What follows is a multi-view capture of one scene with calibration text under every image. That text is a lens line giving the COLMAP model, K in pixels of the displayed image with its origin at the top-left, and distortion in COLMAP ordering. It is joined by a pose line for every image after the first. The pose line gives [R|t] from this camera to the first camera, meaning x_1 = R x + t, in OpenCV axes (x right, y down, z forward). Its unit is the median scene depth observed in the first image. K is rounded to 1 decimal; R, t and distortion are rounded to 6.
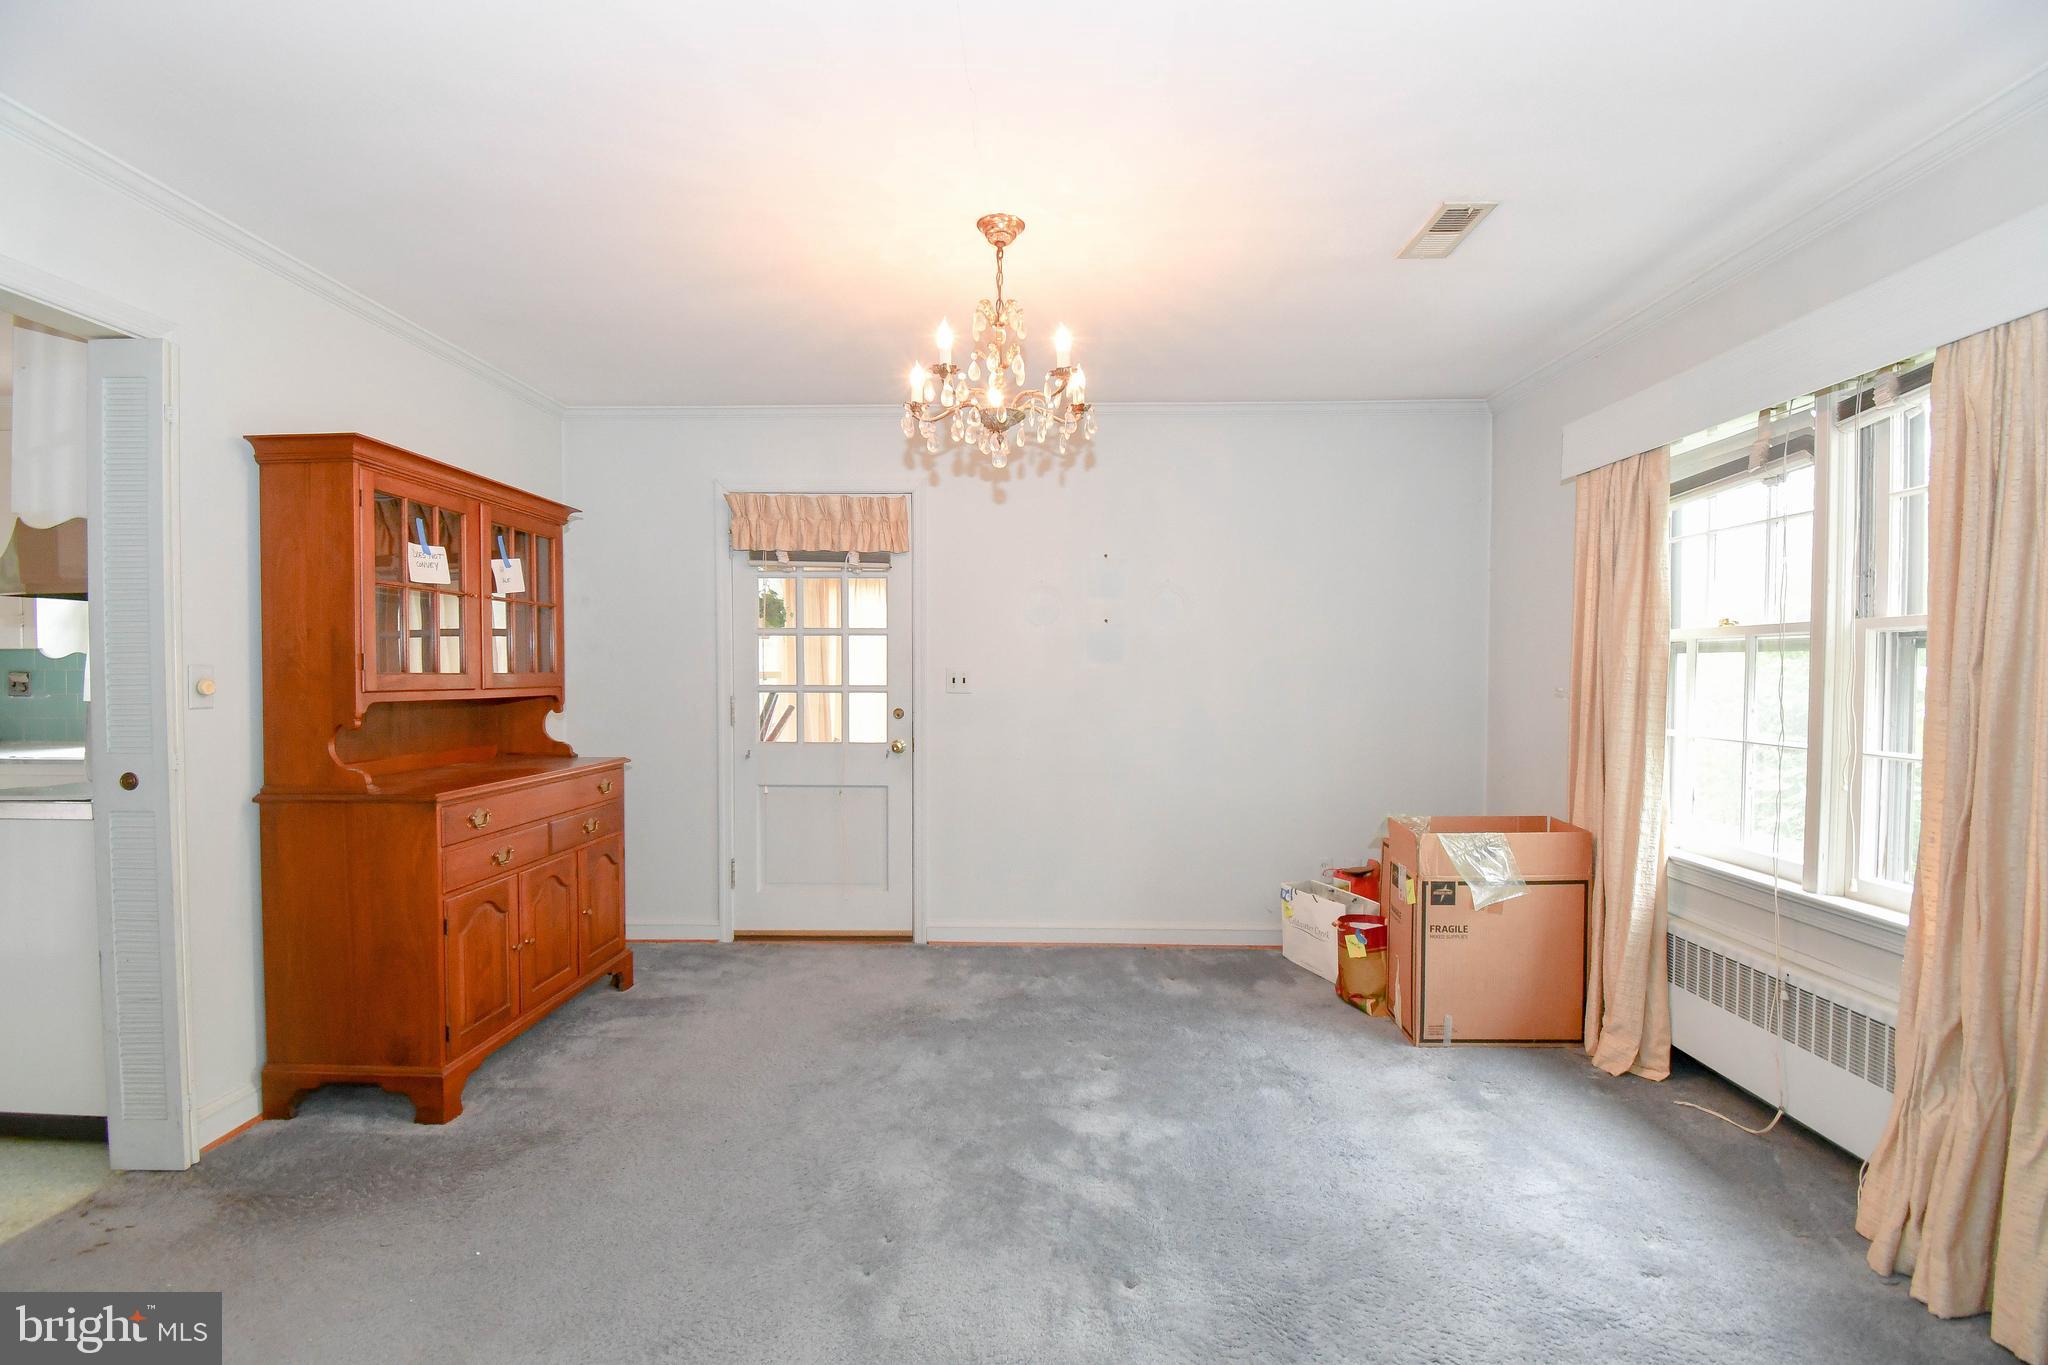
lens RADIAL K [[900.1, 0, 1016.5], [0, 900.1, 687.8], [0, 0, 1]] dist [0.019045, -0.025281]
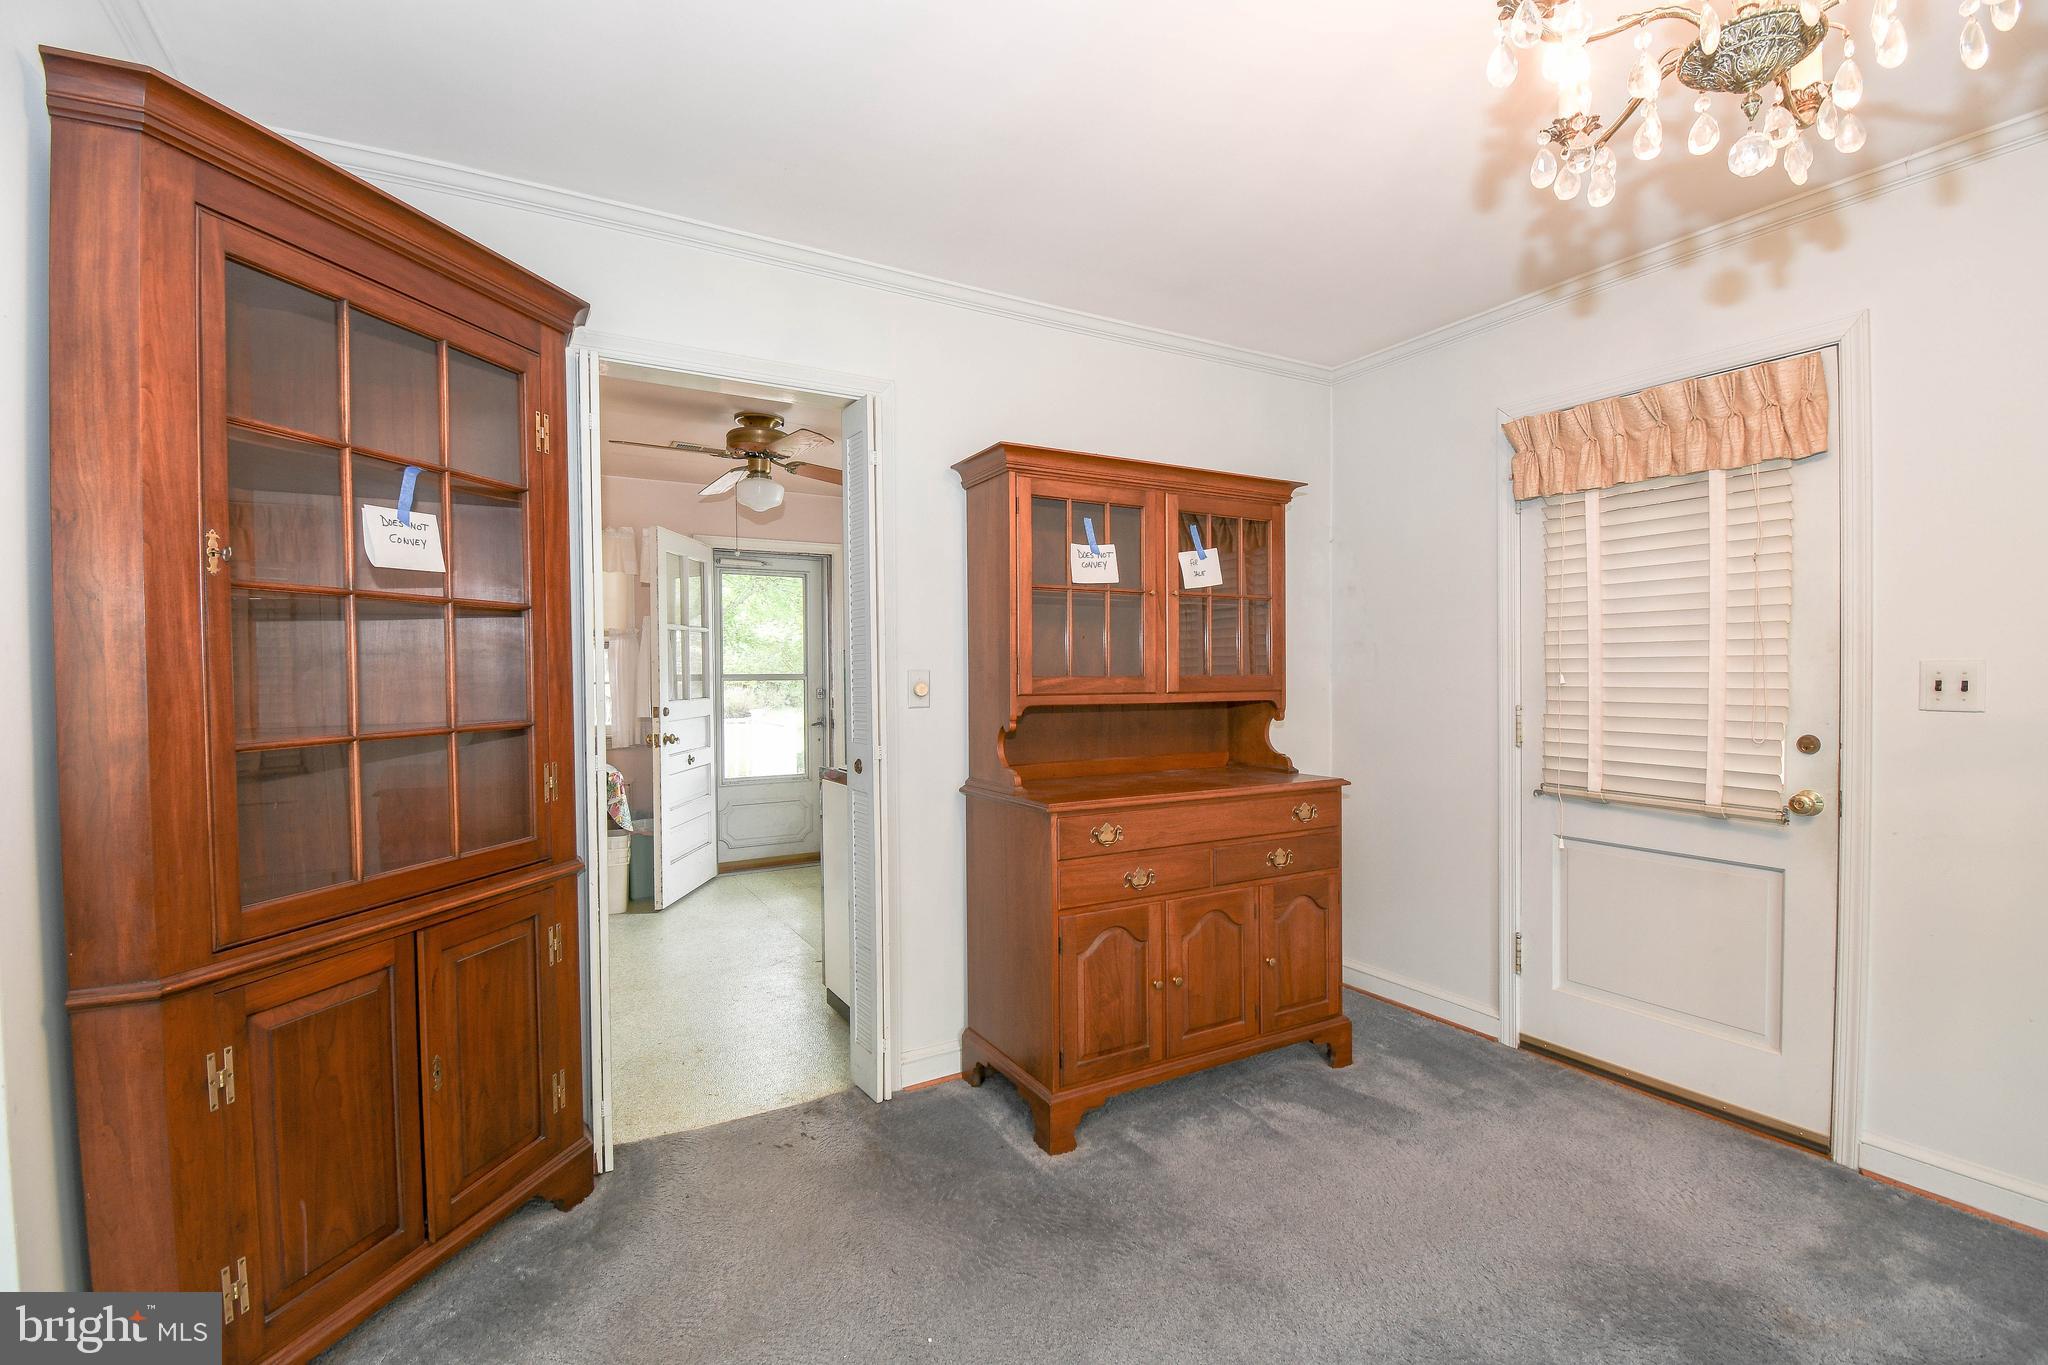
lens RADIAL K [[900.1, 0, 1016.5], [0, 900.1, 687.8], [0, 0, 1]] dist [0.019045, -0.025281]
pose [[0.521862, 0.008642, -0.852986, 0.106901], [-0.007787, 0.999955, 0.005368, -0.006779], [0.852994, 0.003841, 0.521906, 0.345508]]
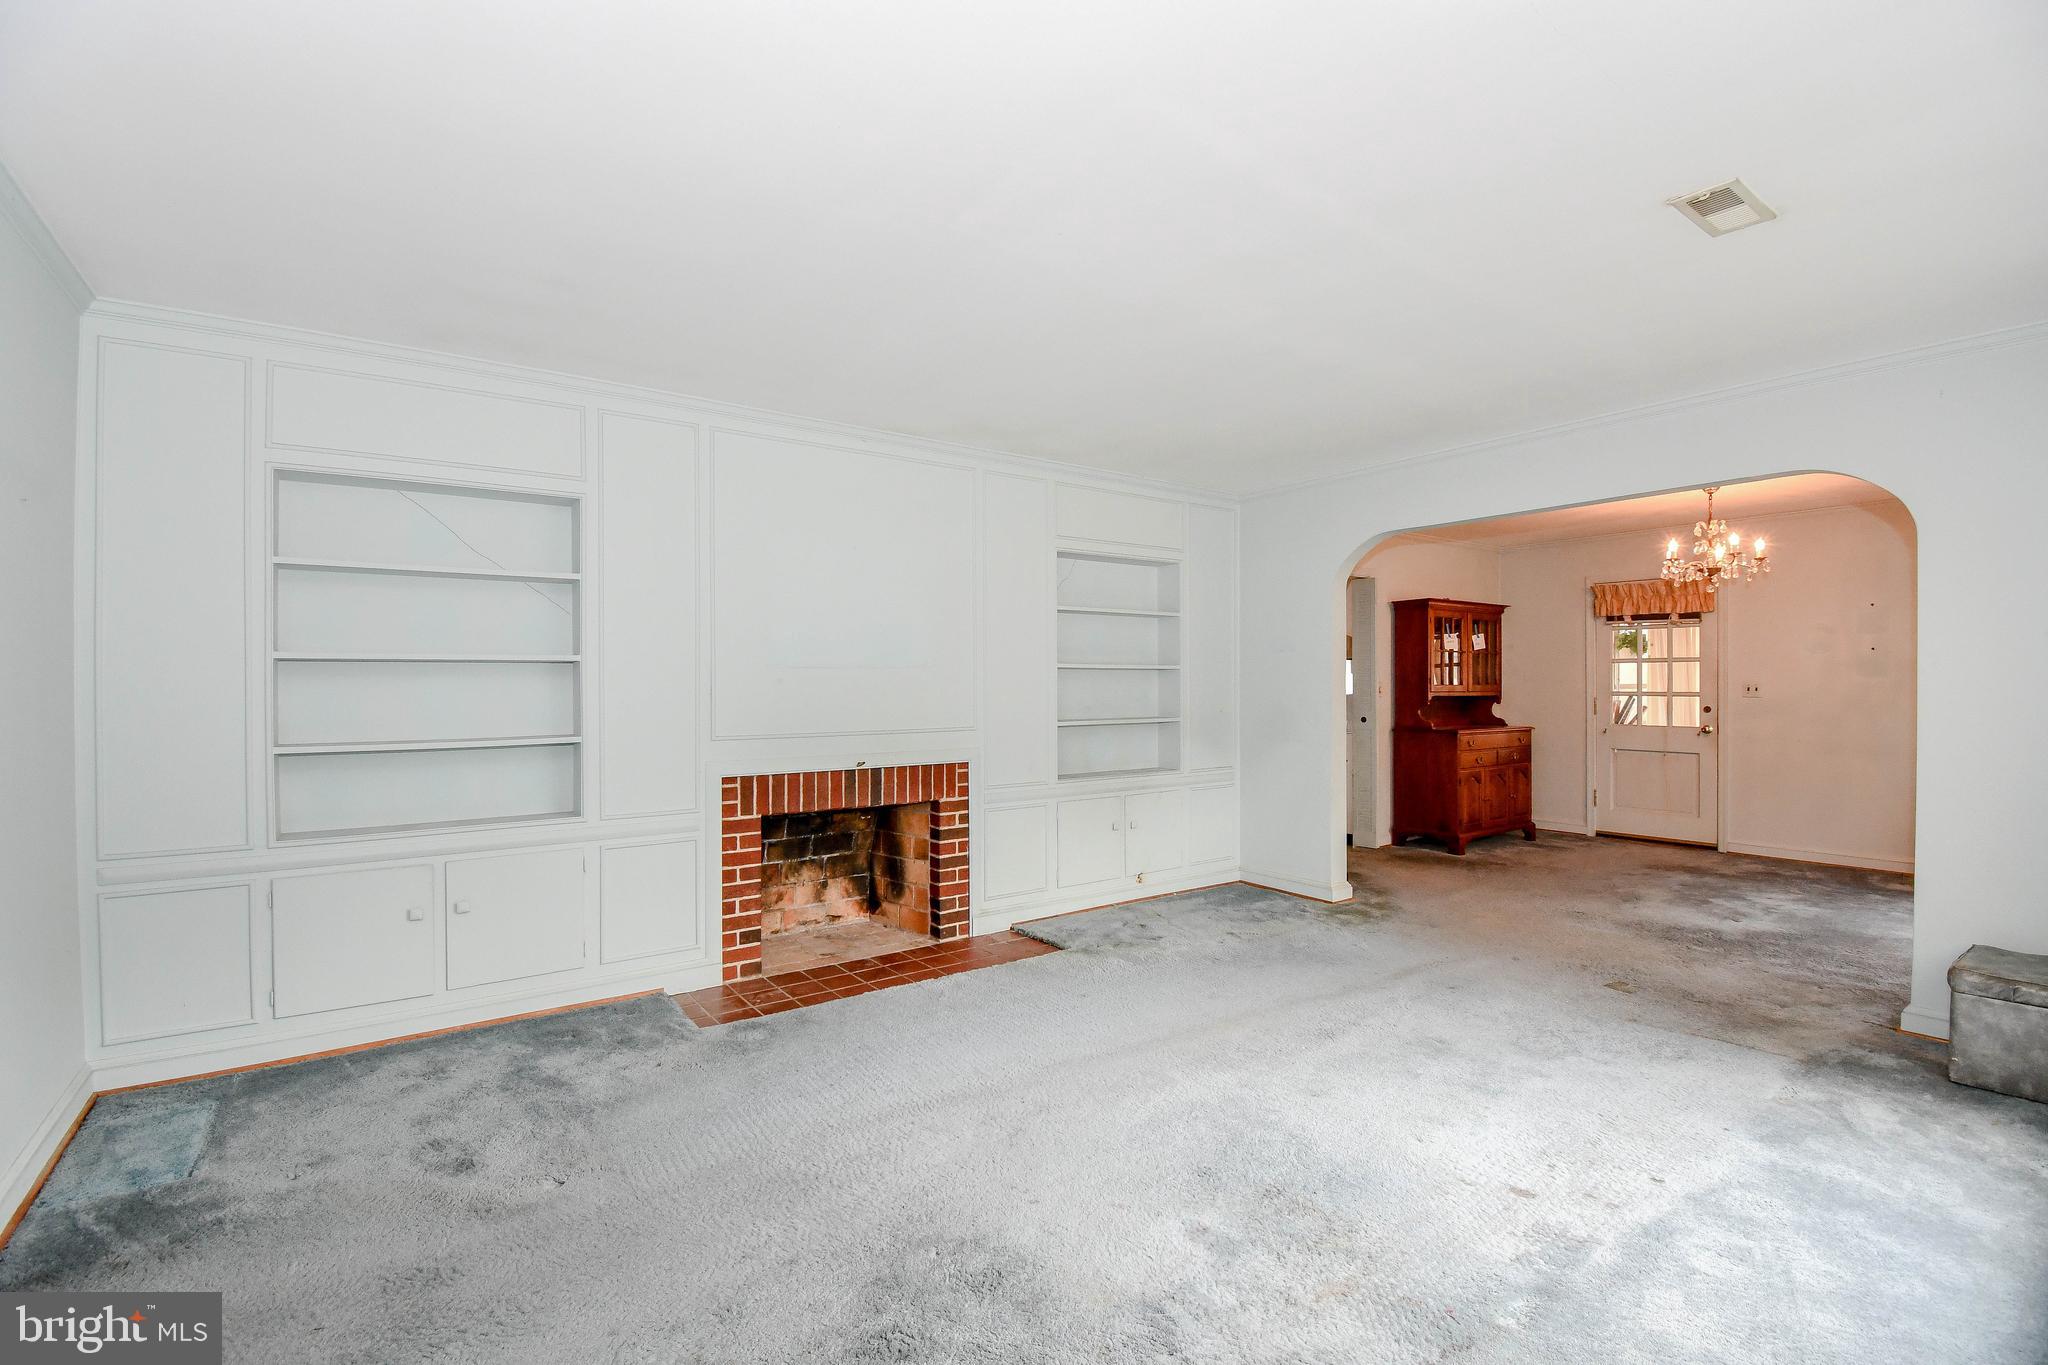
lens RADIAL K [[900.1, 0, 1016.5], [0, 900.1, 687.8], [0, 0, 1]] dist [0.019045, -0.025281]
pose [[0.602883, 0.003269, -0.797823, 0.506934], [-0.011081, 0.999929, -0.004276, 0.012578], [0.797752, 0.011419, 0.602877, -1.196517]]
